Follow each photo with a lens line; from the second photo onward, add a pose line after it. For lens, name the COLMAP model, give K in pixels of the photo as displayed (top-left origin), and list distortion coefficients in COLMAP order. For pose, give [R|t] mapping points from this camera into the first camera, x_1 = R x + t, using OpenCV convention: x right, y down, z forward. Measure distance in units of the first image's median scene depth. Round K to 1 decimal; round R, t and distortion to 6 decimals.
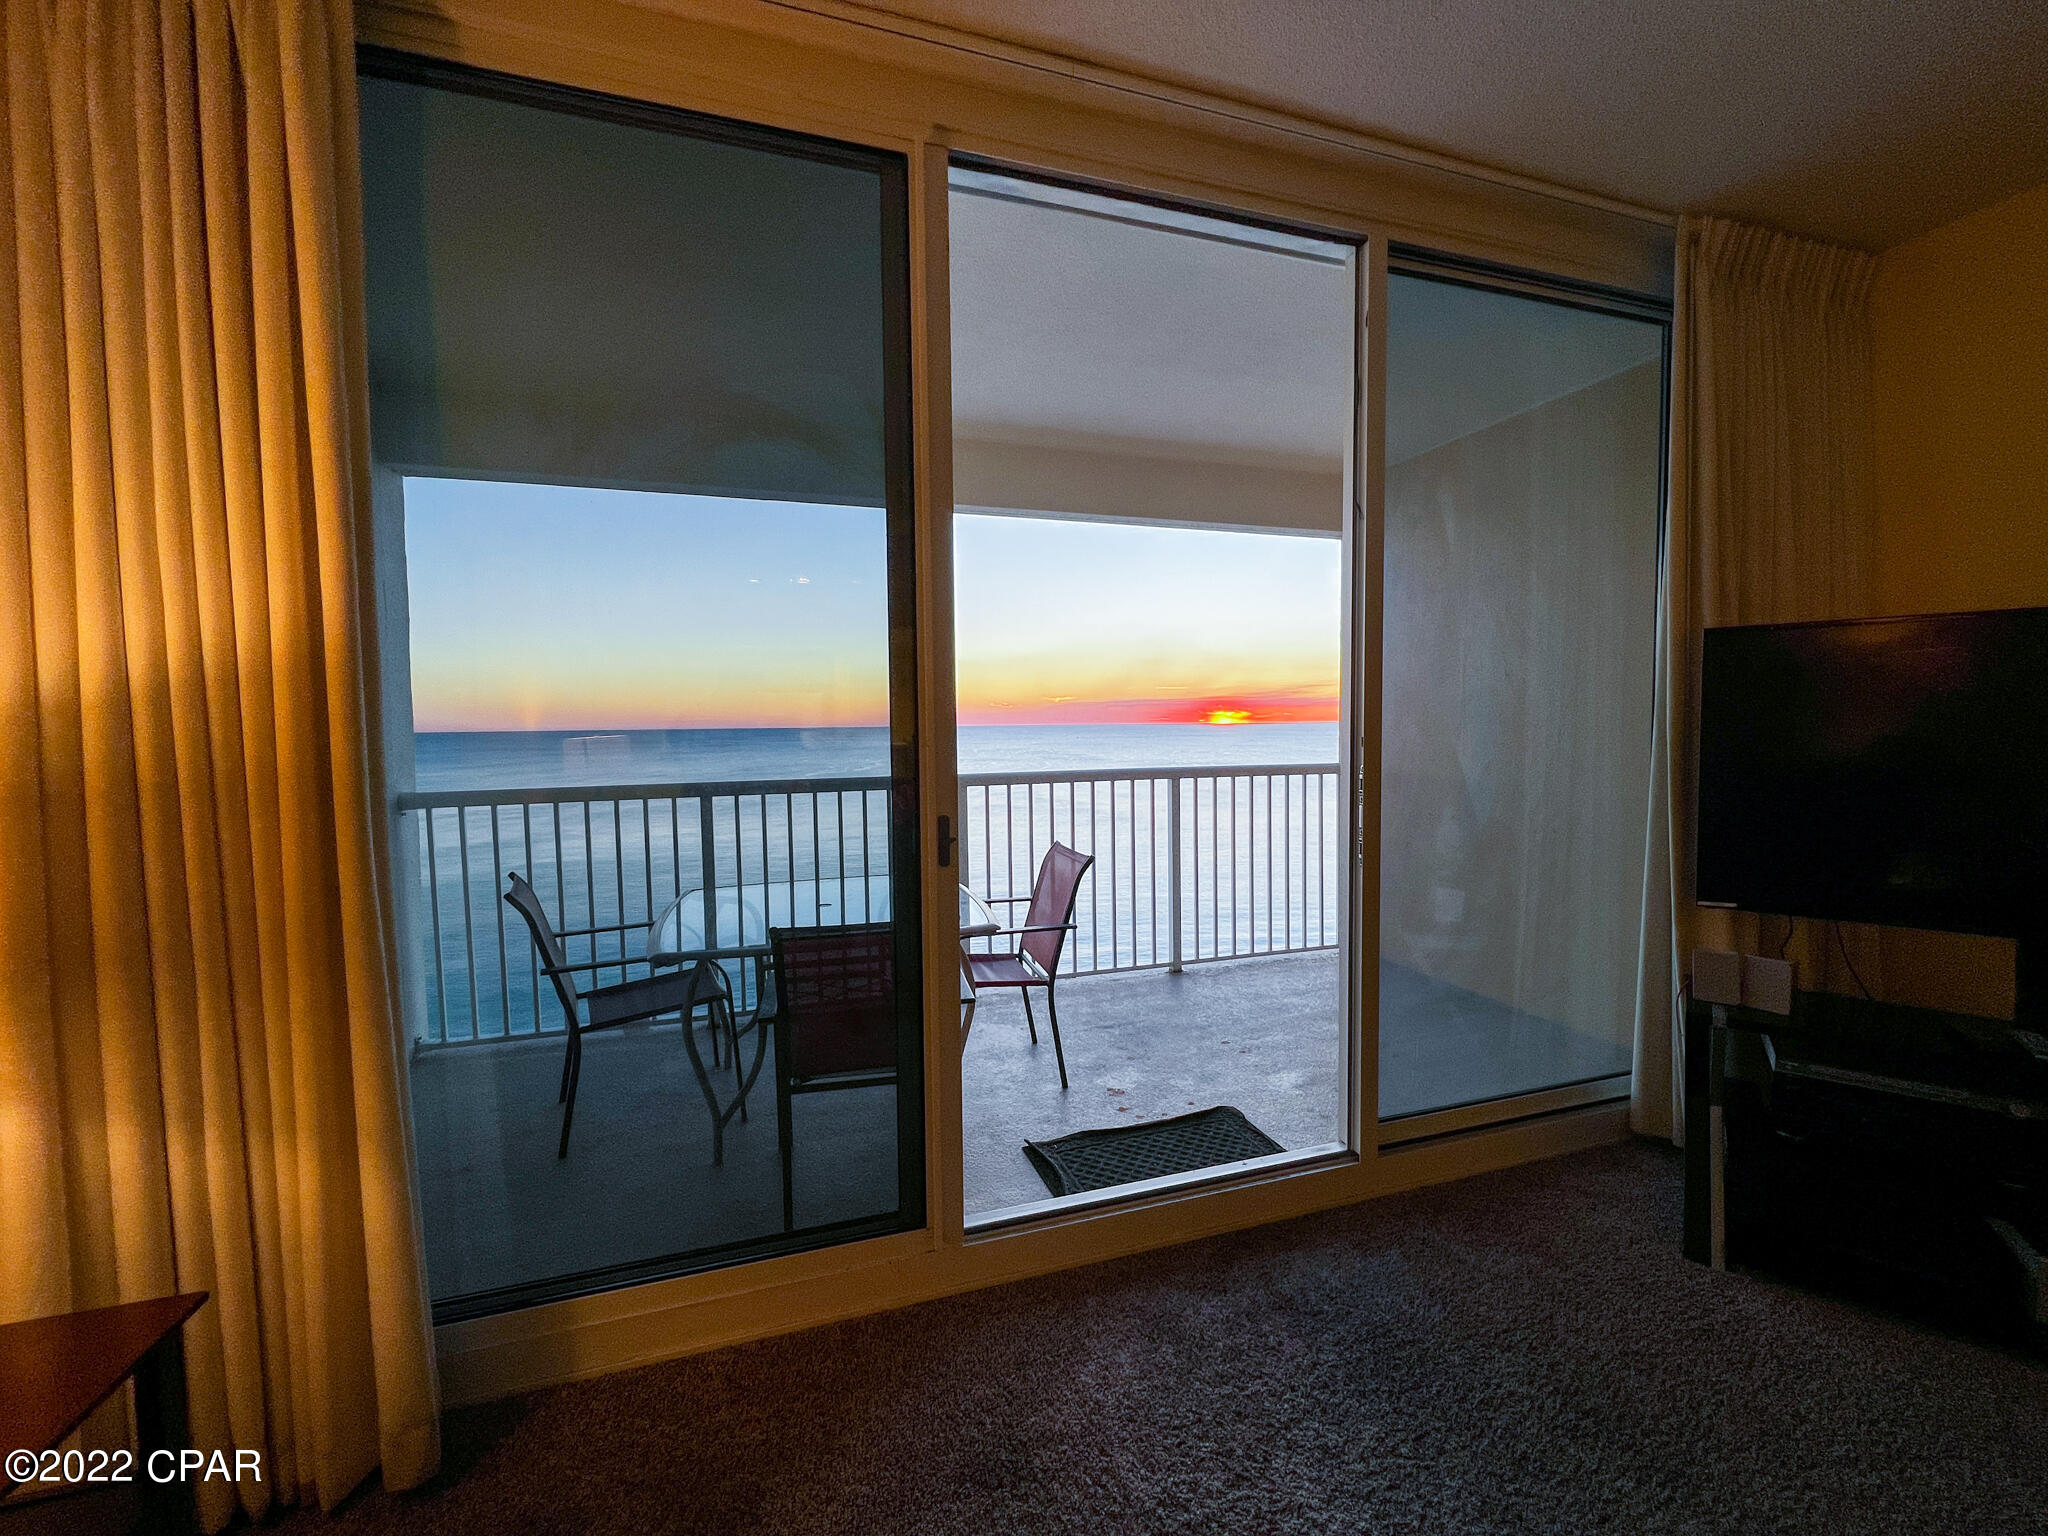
lens RADIAL K [[810.5, 0, 1024.0], [0, 810.5, 768.0], [0, 0, 1]] dist [-0.001616, -0.000112]
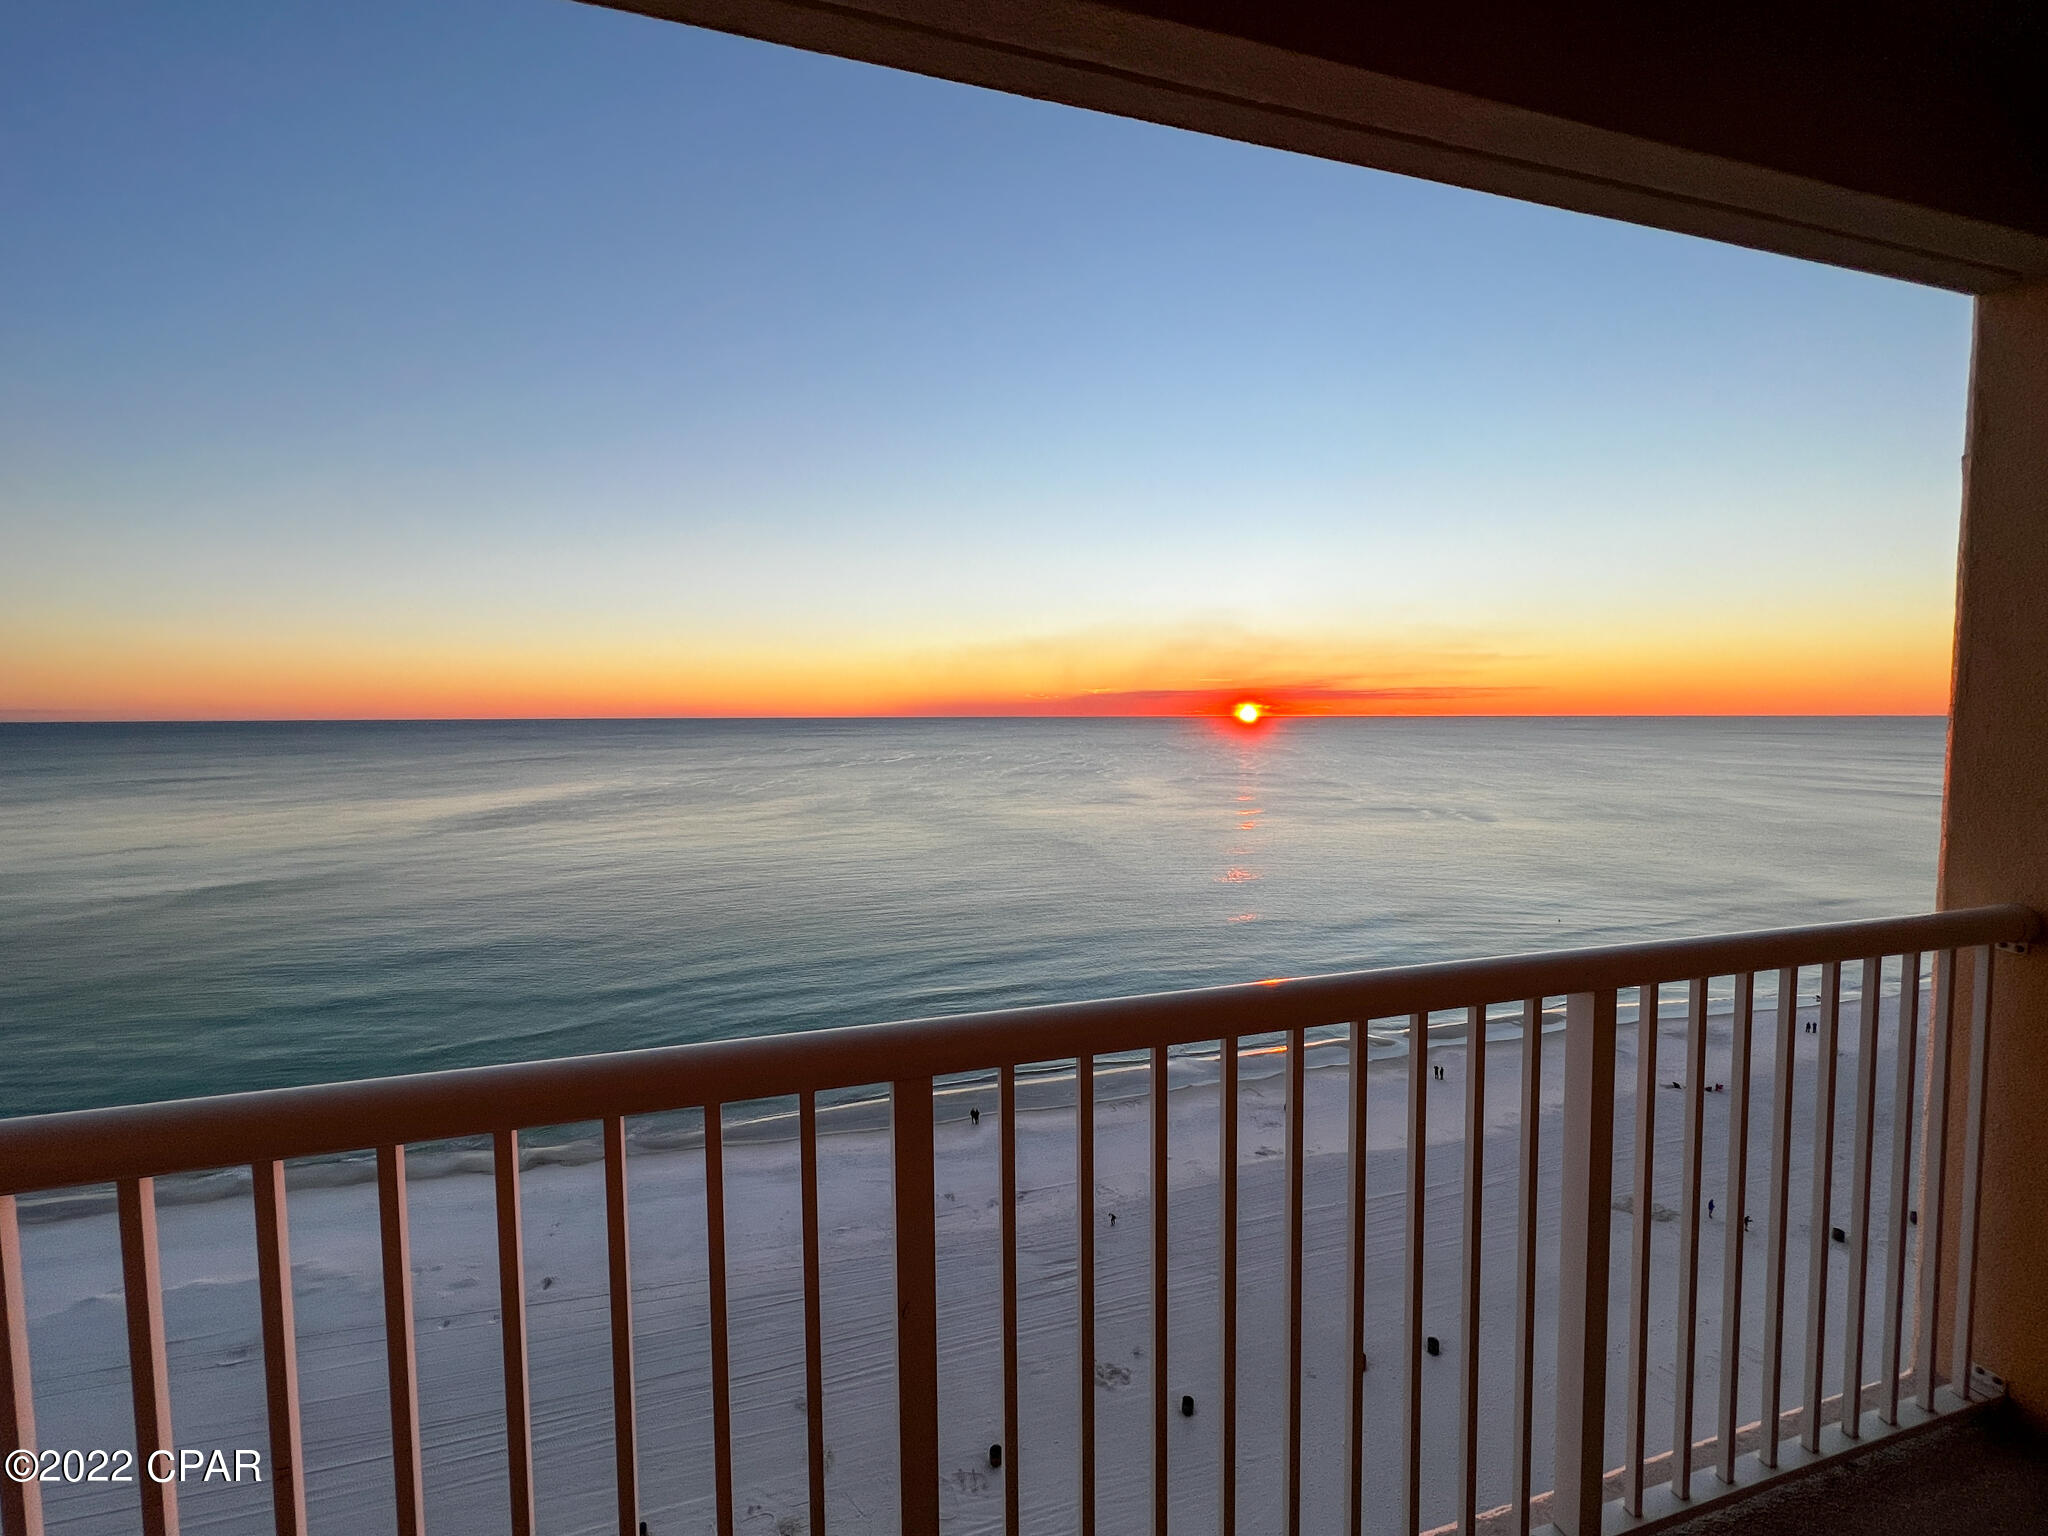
lens RADIAL K [[827.5, 0, 1024.0], [0, 827.5, 768.0], [0, 0, 1]] dist [-0.002198, -0.000192]
pose [[0.999575, 0.004760, -0.028755, -0.037370], [-0.004688, 0.999986, 0.002570, -0.098977], [0.028767, -0.002434, 0.999583, 0.908392]]
